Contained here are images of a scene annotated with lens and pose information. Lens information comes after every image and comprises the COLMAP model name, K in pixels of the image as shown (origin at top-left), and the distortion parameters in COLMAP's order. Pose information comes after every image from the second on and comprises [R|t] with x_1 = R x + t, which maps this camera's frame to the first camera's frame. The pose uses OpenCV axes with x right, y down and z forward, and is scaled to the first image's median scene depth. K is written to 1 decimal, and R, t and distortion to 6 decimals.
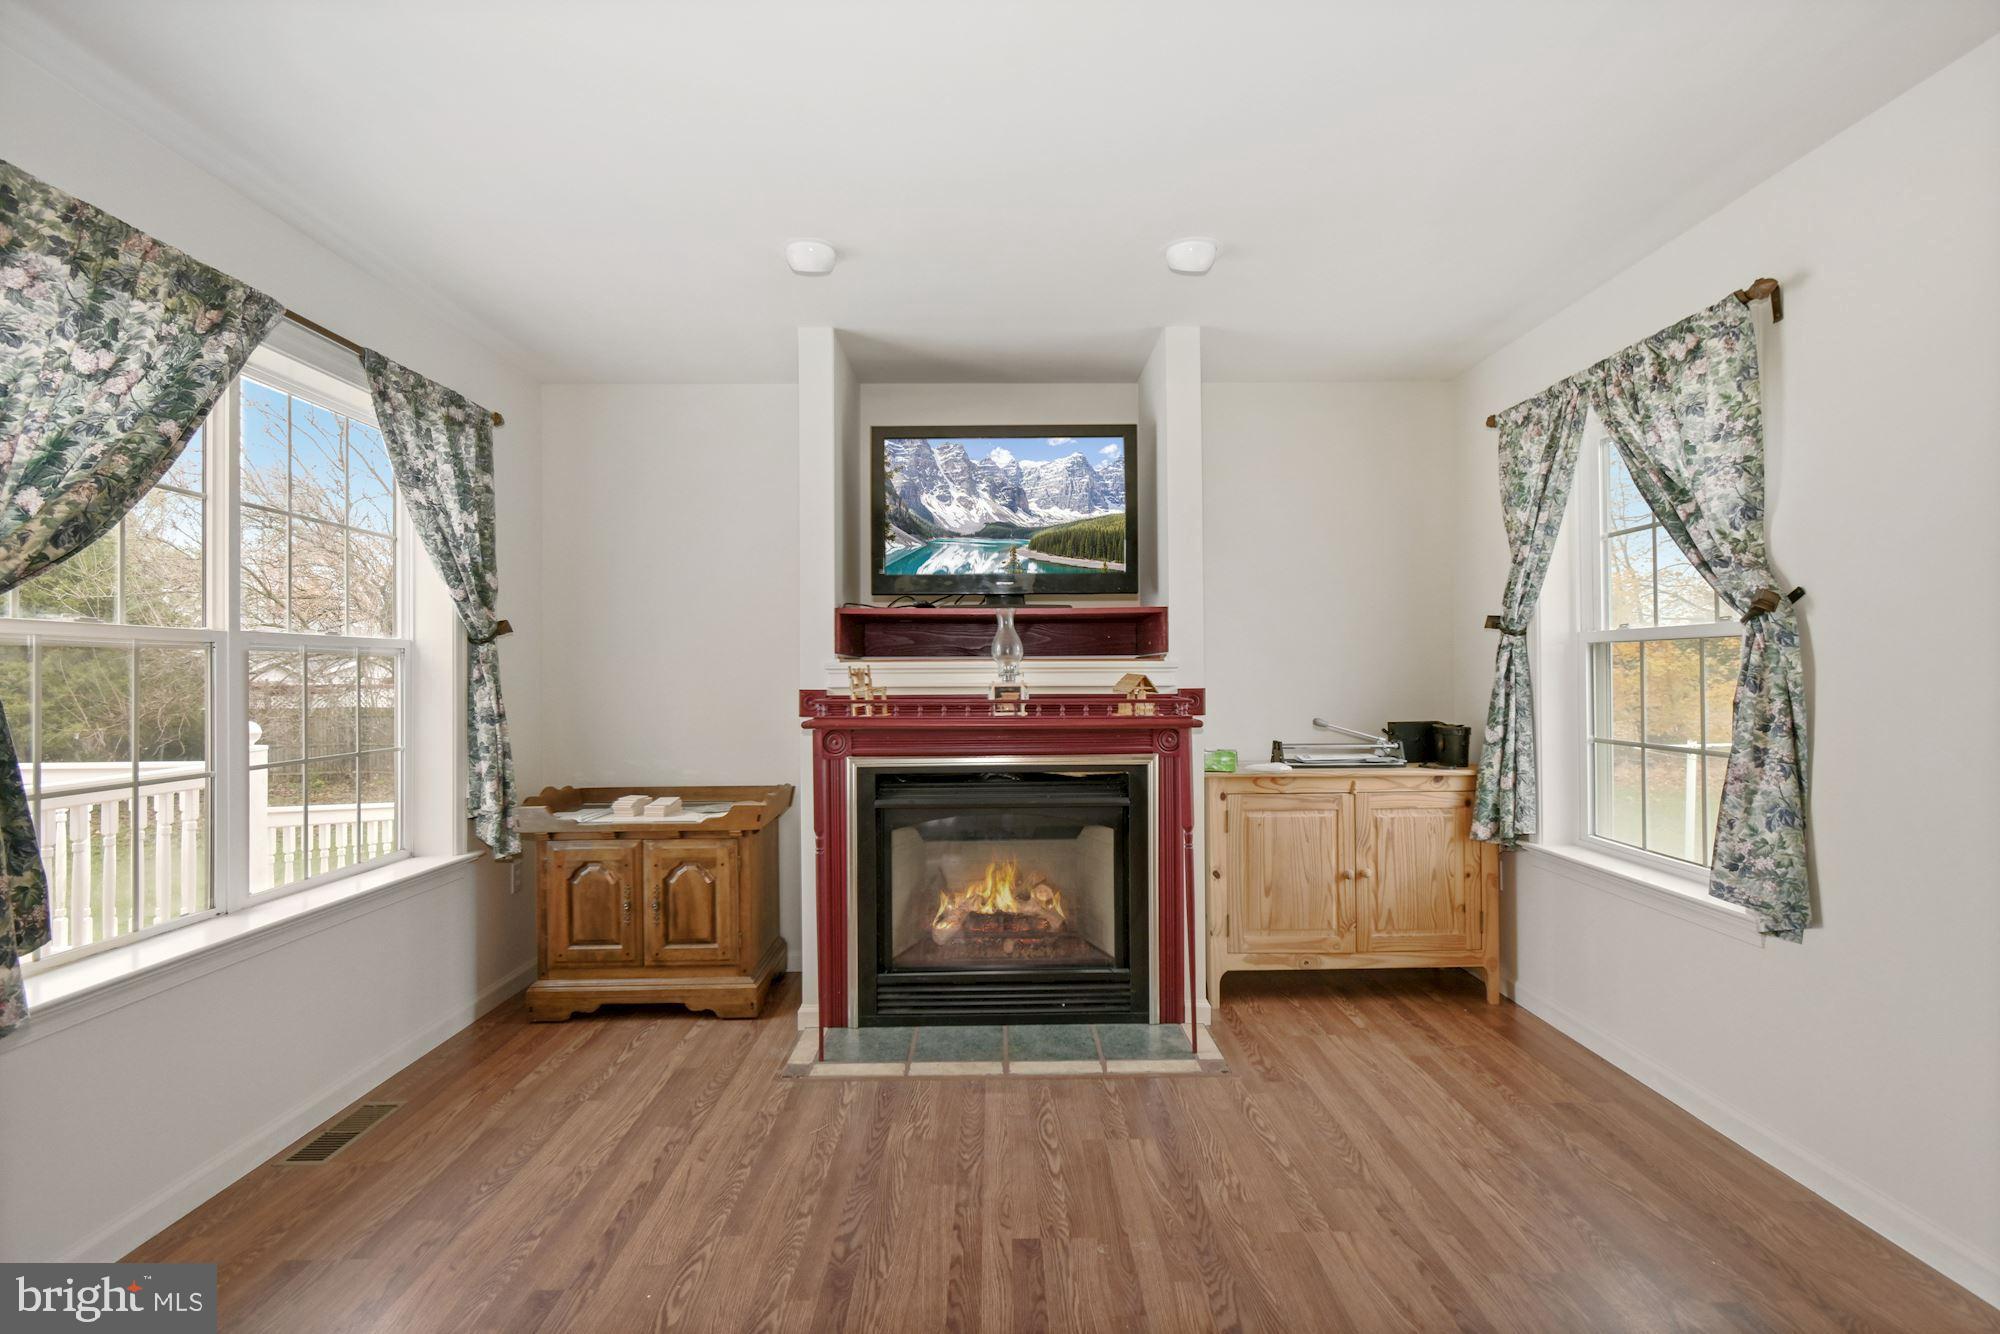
lens RADIAL K [[901.8, 0, 1002.3], [0, 901.8, 671.3], [0, 0, 1]] dist [0.003245, 0.000212]
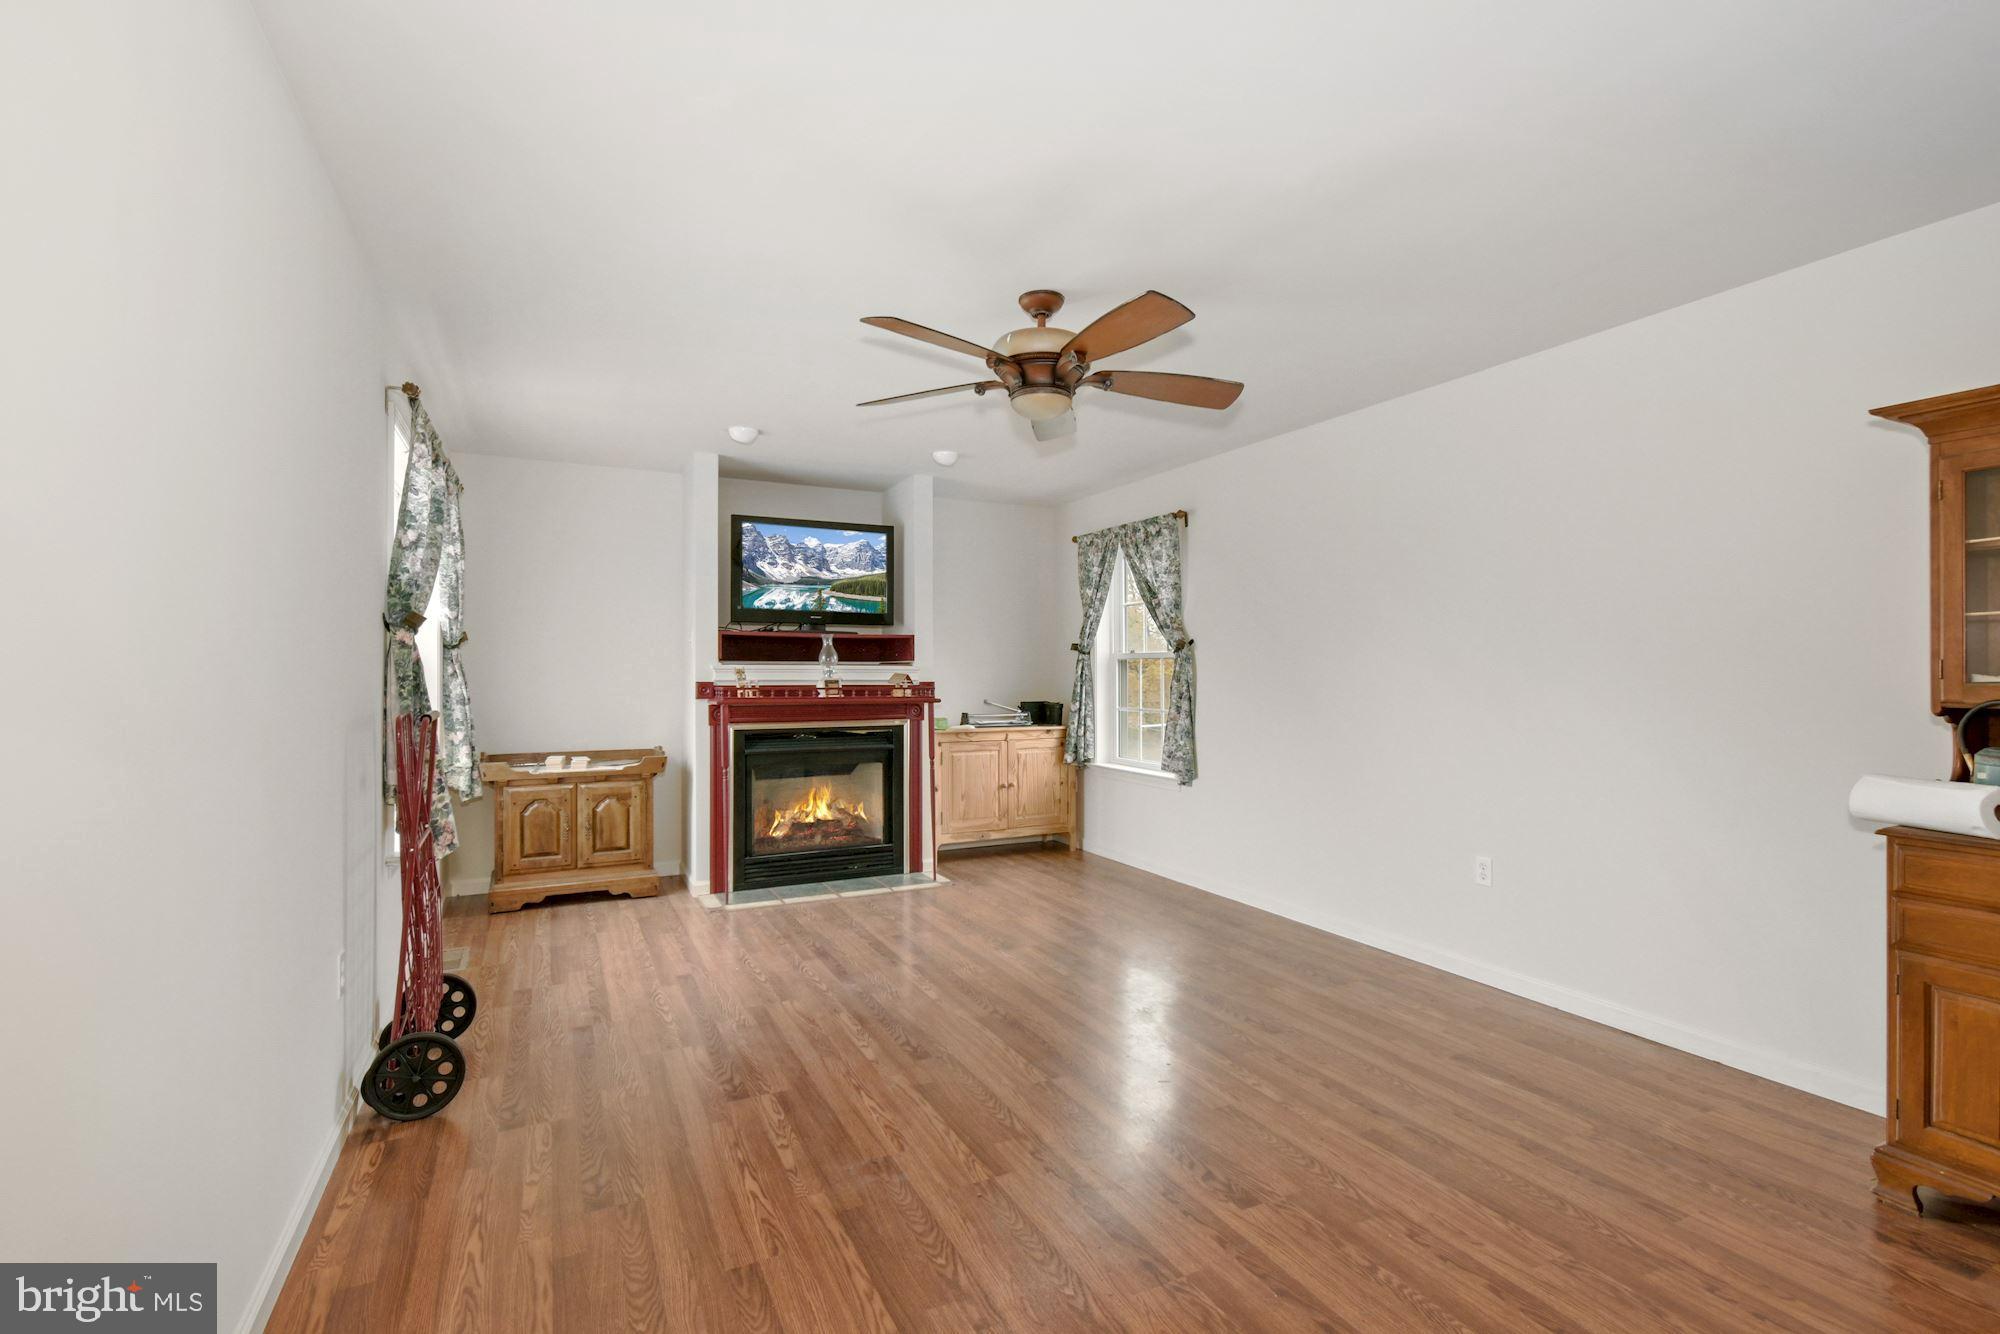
lens RADIAL K [[901.8, 0, 999.5], [0, 901.8, 669.1], [0, 0, 1]] dist [0.003245, 0.000212]
pose [[0.900786, 0.008956, 0.434171, -0.422529], [-0.007453, 0.999959, -0.005165, 0.002576], [-0.434200, 0.001417, 0.900815, -0.637794]]
